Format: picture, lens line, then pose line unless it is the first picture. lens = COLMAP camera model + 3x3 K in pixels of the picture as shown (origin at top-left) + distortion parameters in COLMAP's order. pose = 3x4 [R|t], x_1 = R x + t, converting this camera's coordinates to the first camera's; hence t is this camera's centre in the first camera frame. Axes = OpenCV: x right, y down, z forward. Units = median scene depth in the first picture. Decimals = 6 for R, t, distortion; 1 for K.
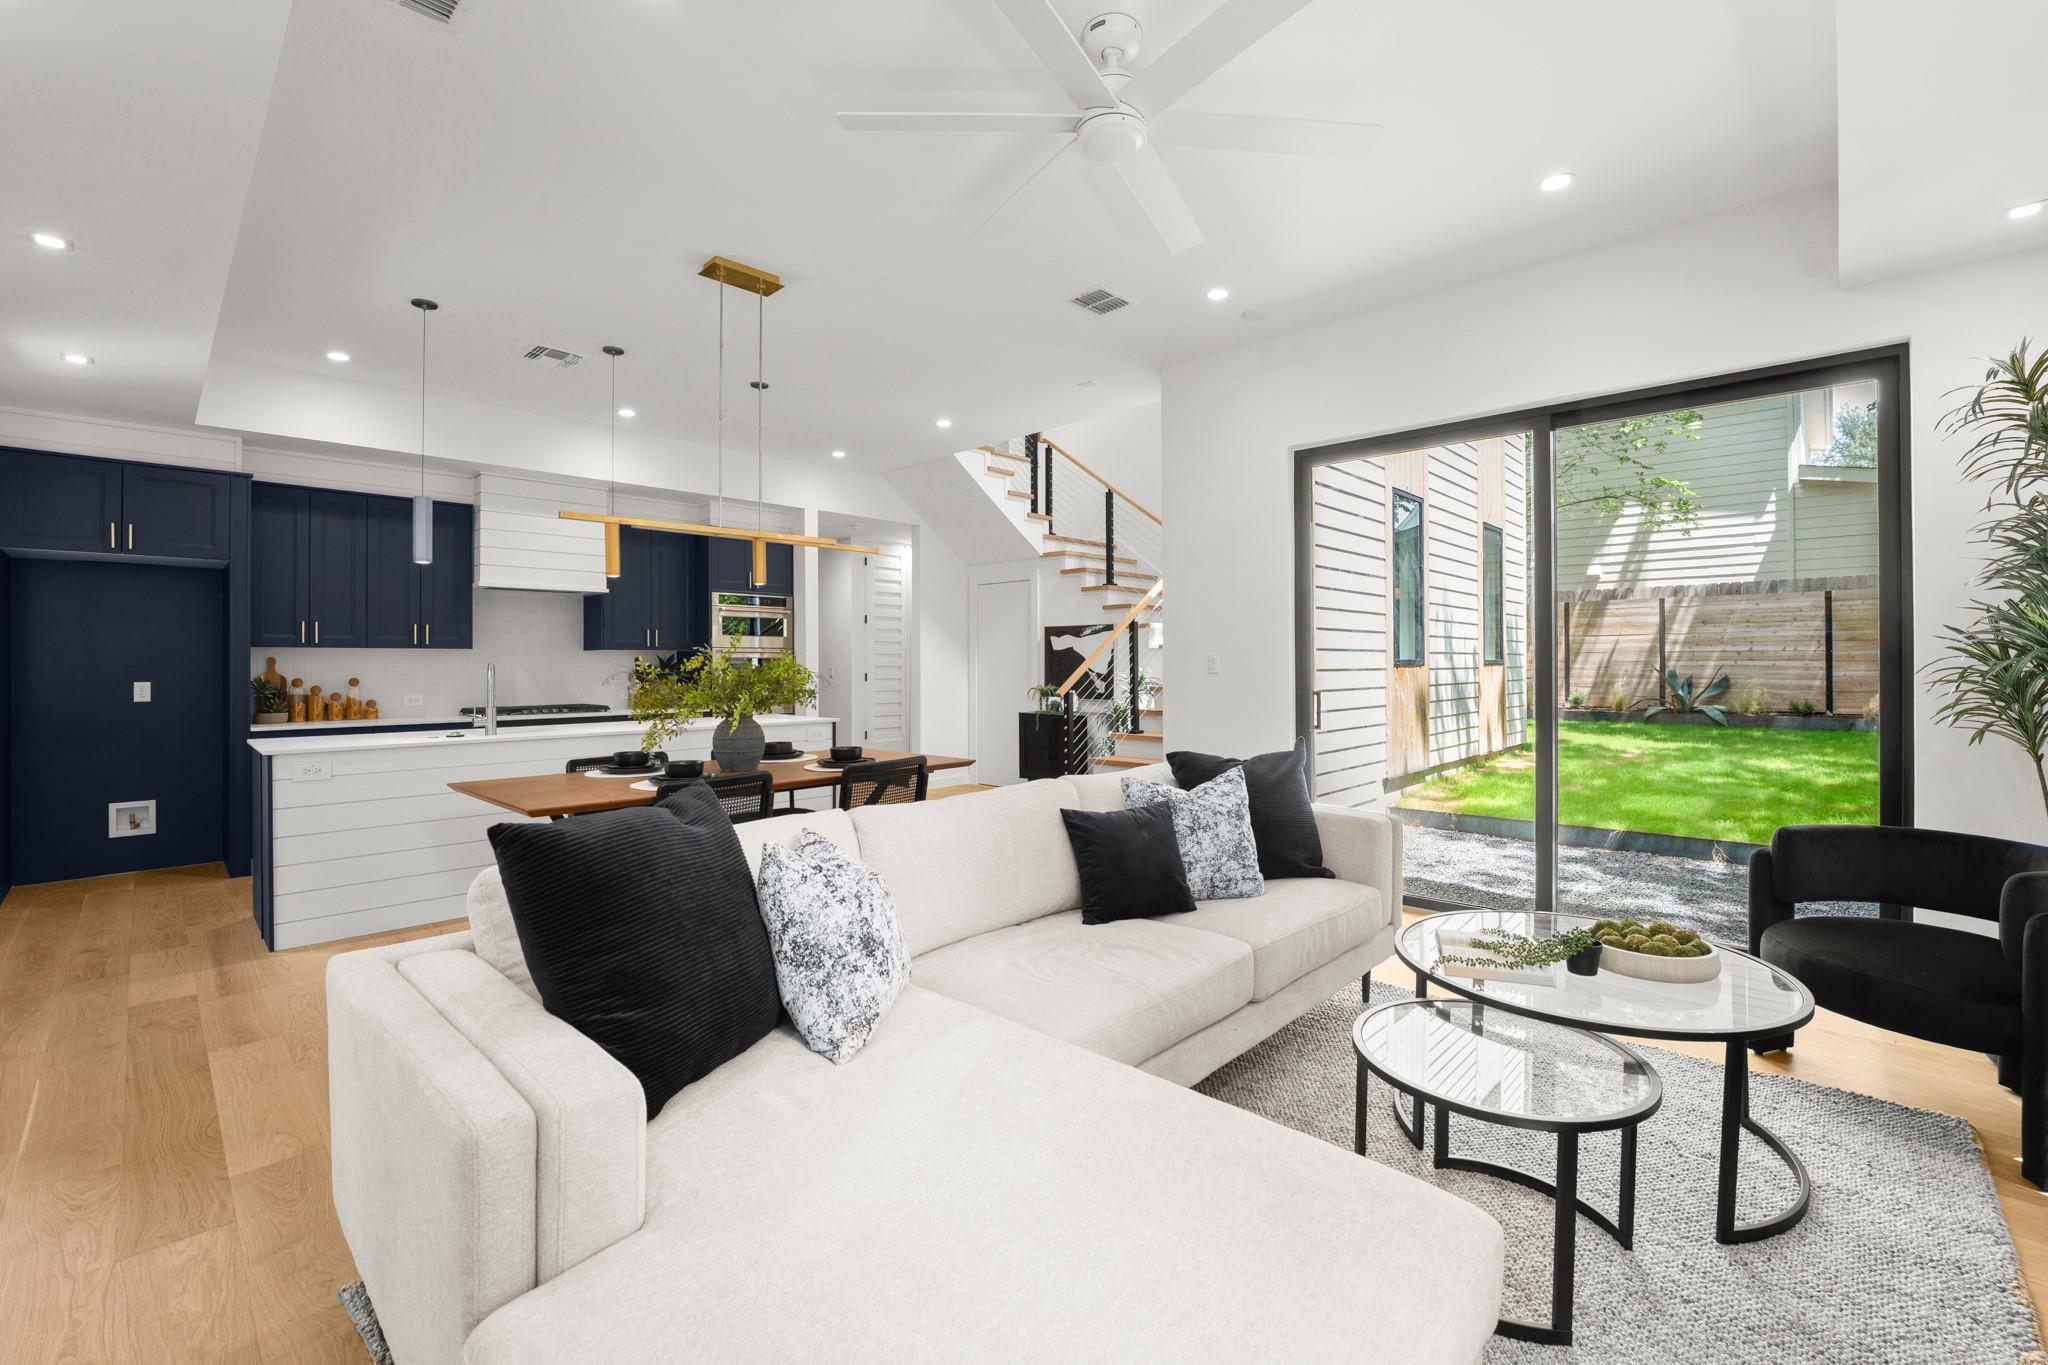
lens RADIAL K [[868.8, 0, 1029.0], [0, 868.8, 658.3], [0, 0, 1]] dist [-0.019307, 0.000019]
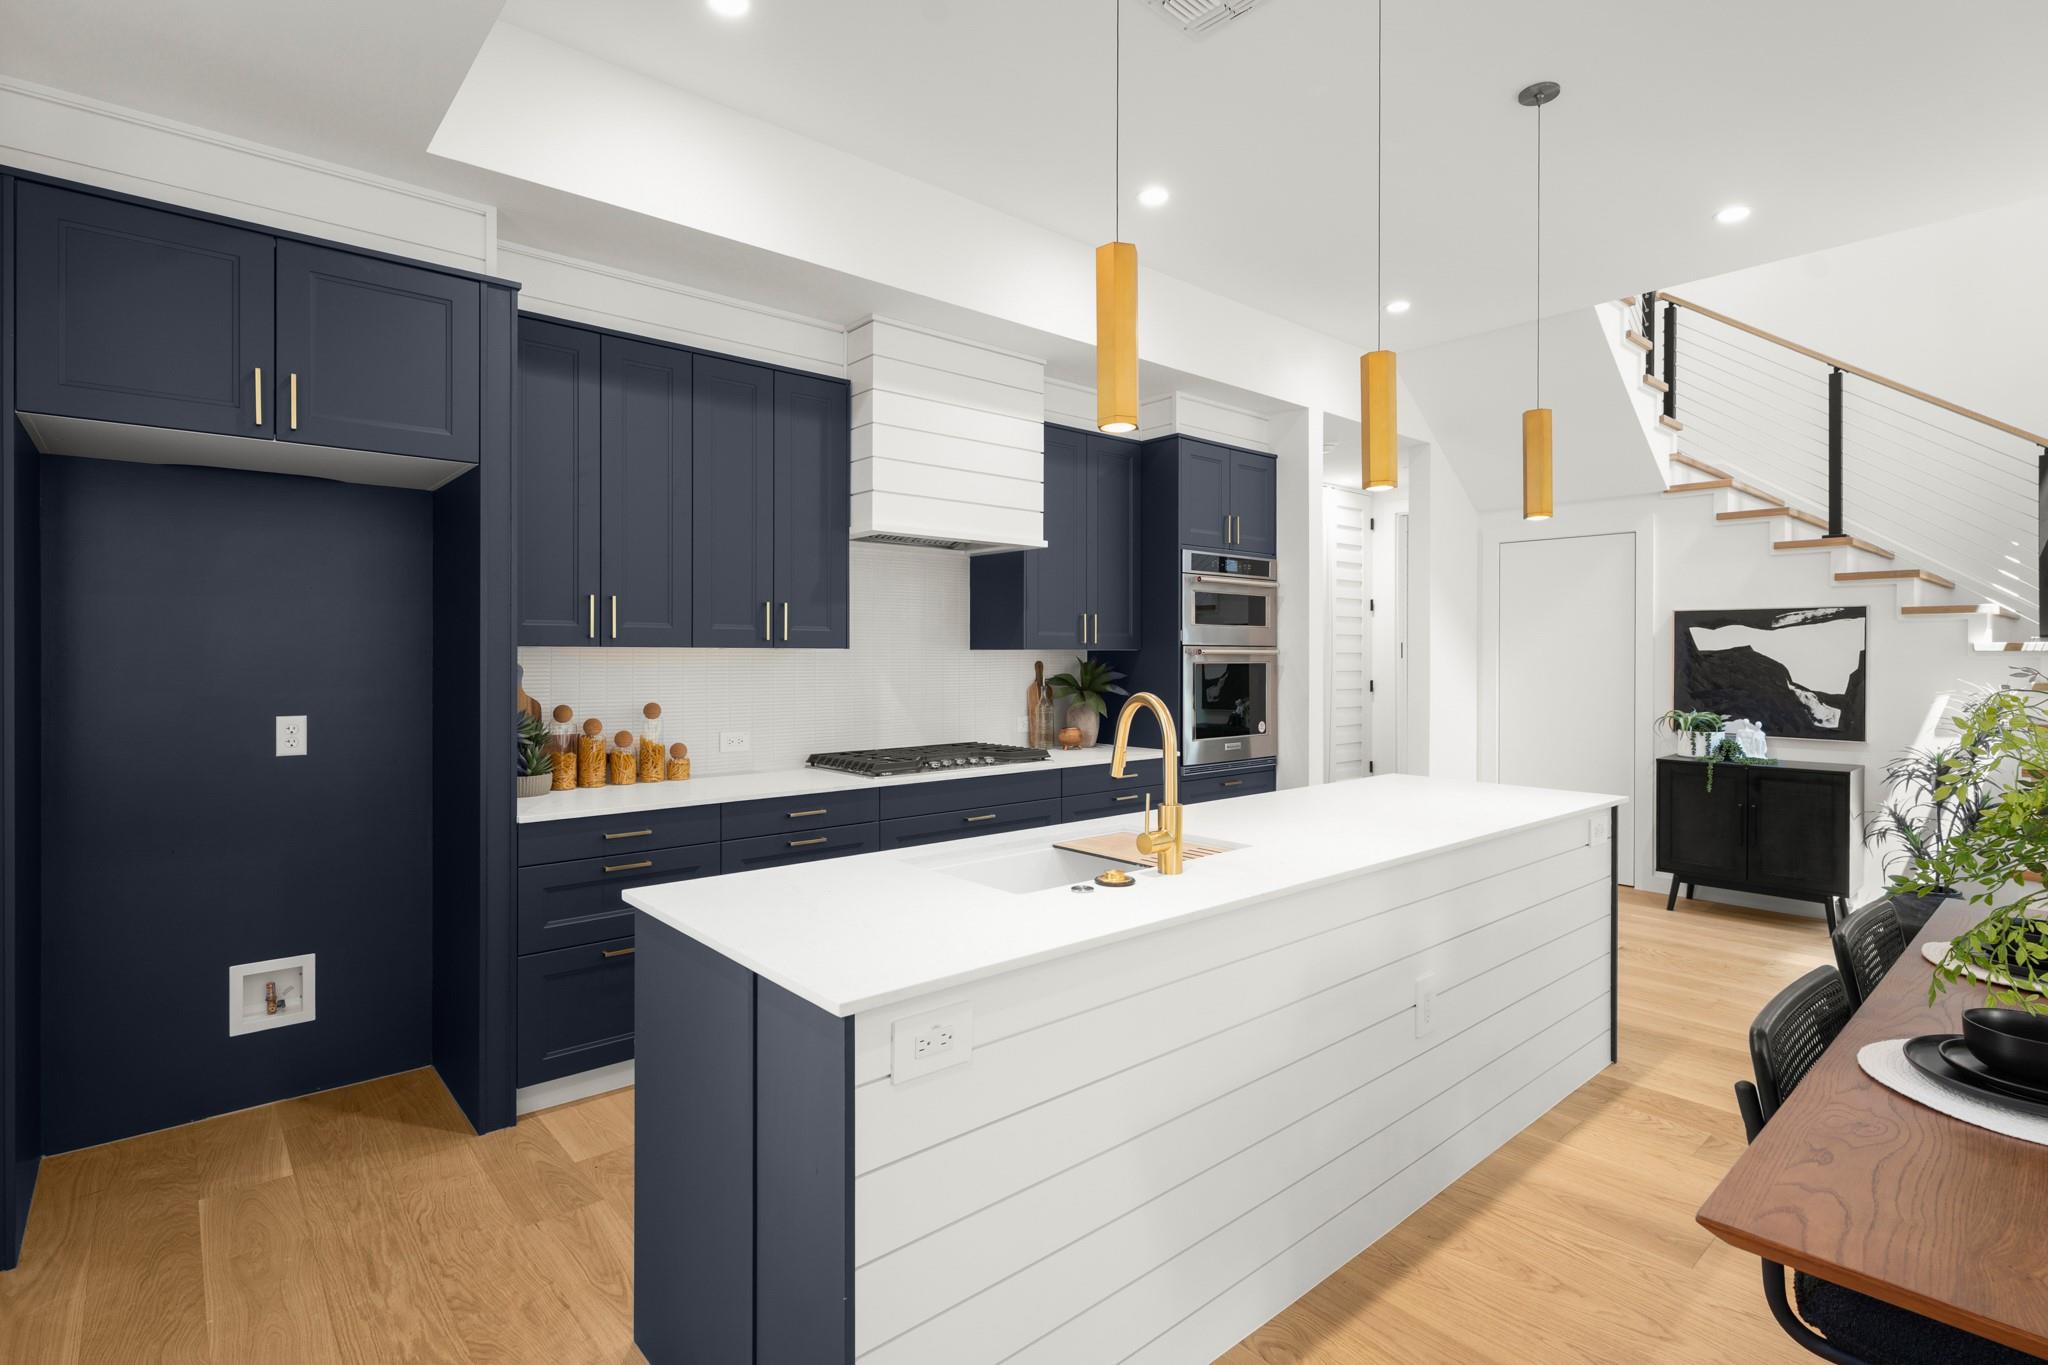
lens RADIAL K [[991.1, 0, 1024.2], [0, 991.1, 655.4], [0, 0, 1]] dist [0.000893, -0.000474]
pose [[0.996269, 0.006740, -0.086038, -0.482634], [-0.006068, 0.999949, 0.008073, -0.011951], [0.086088, -0.007520, 0.996259, 0.393049]]
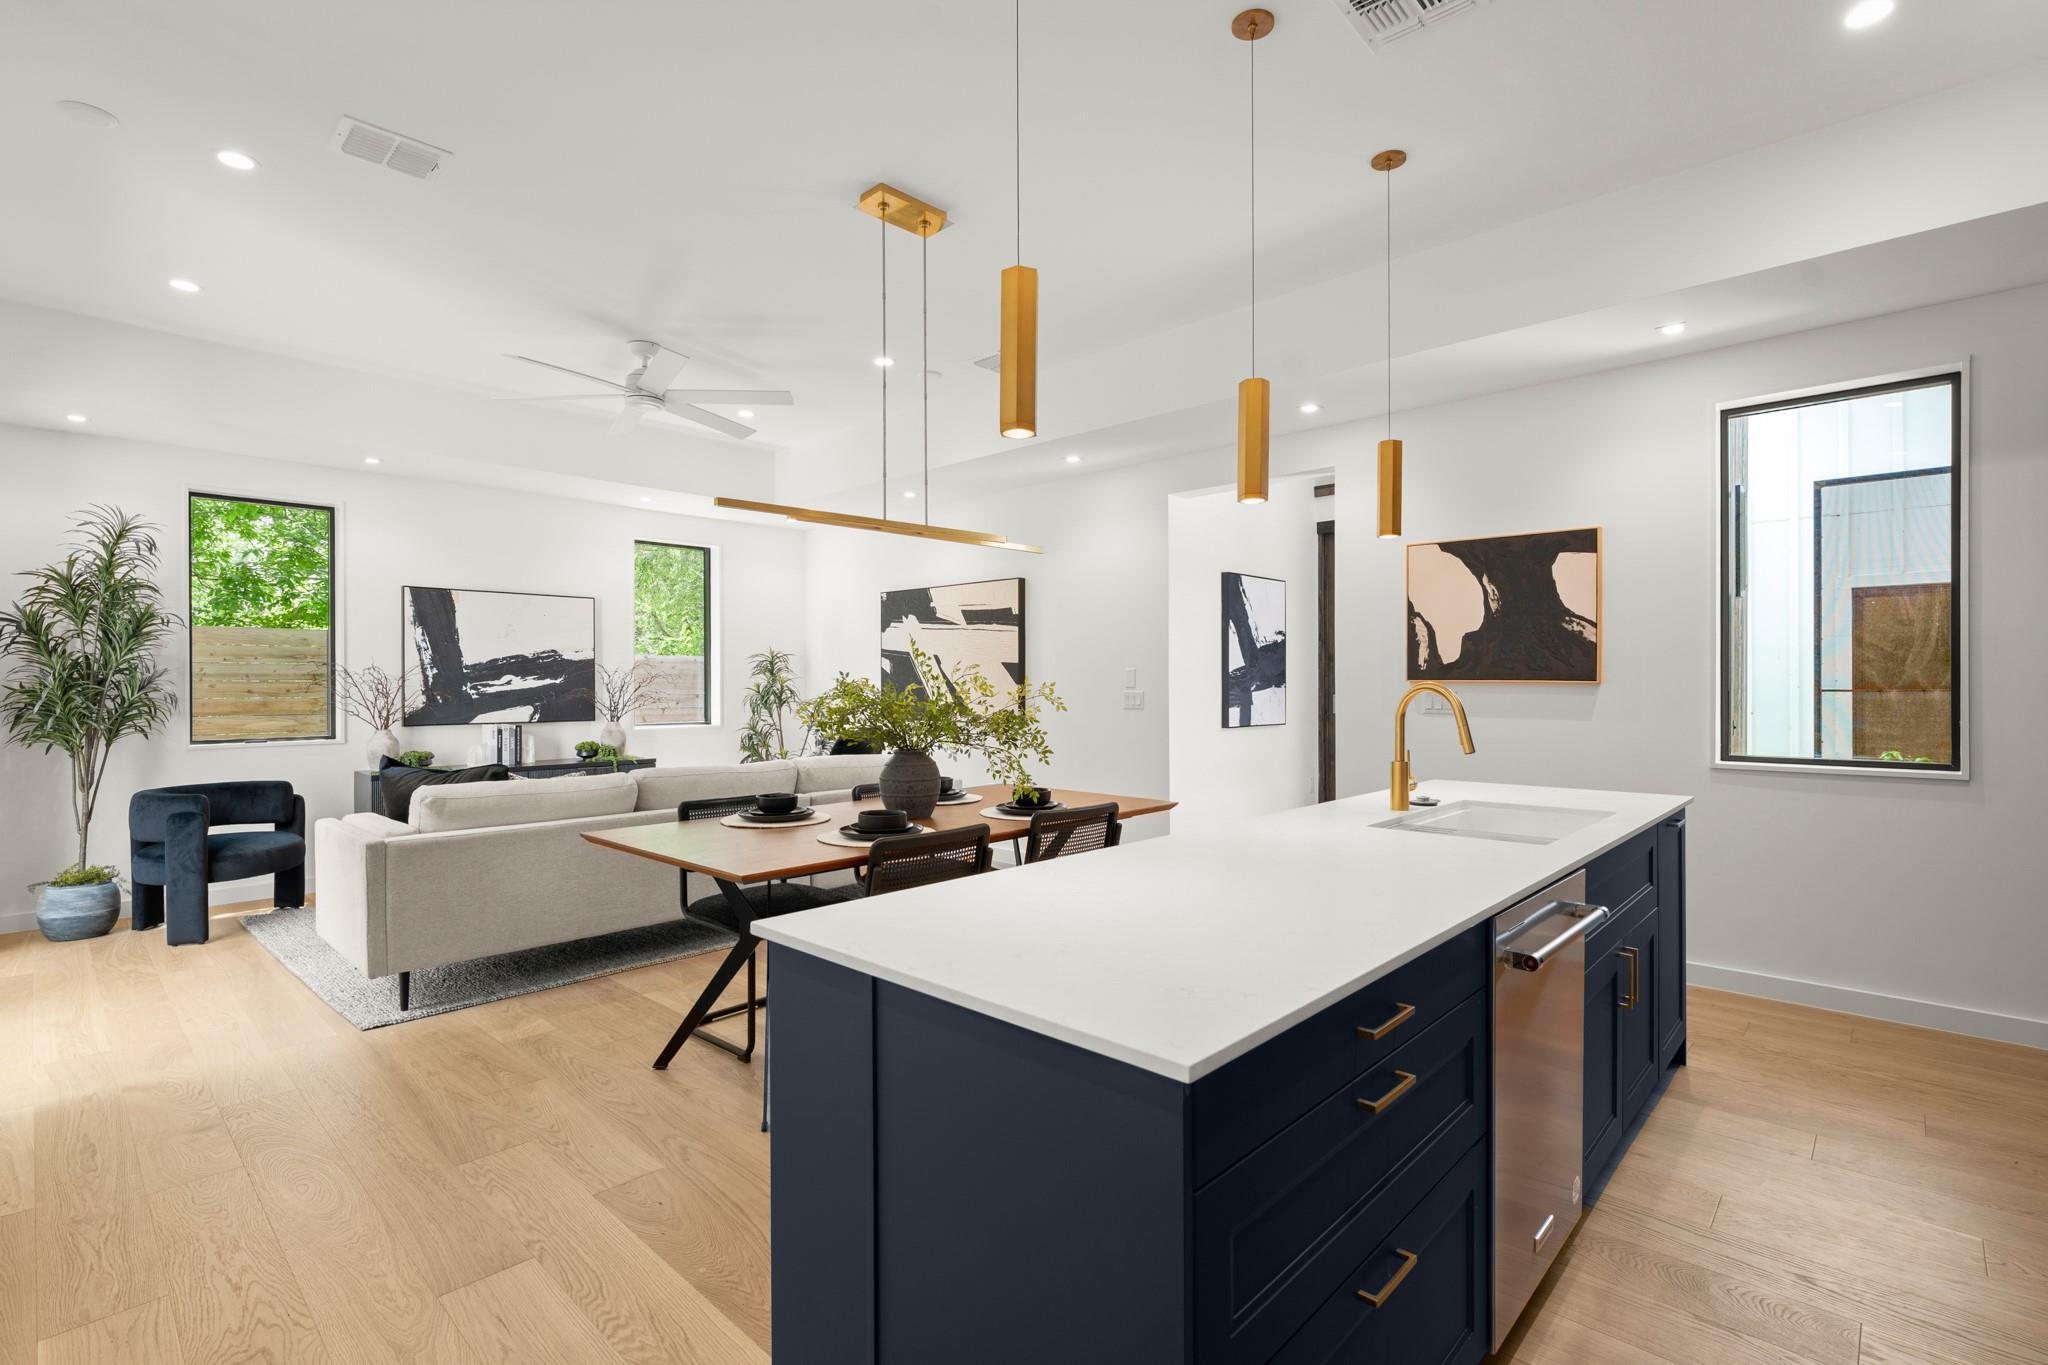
lens RADIAL K [[935.7, 0, 1016.6], [0, 935.7, 684.1], [0, 0, 1]] dist [0.000639, -0.000716]
pose [[-0.999934, 0.007553, -0.008646, -0.271011], [0.007592, 0.999961, -0.004439, 0.005883], [0.008612, -0.004504, -0.999953, 1.188421]]
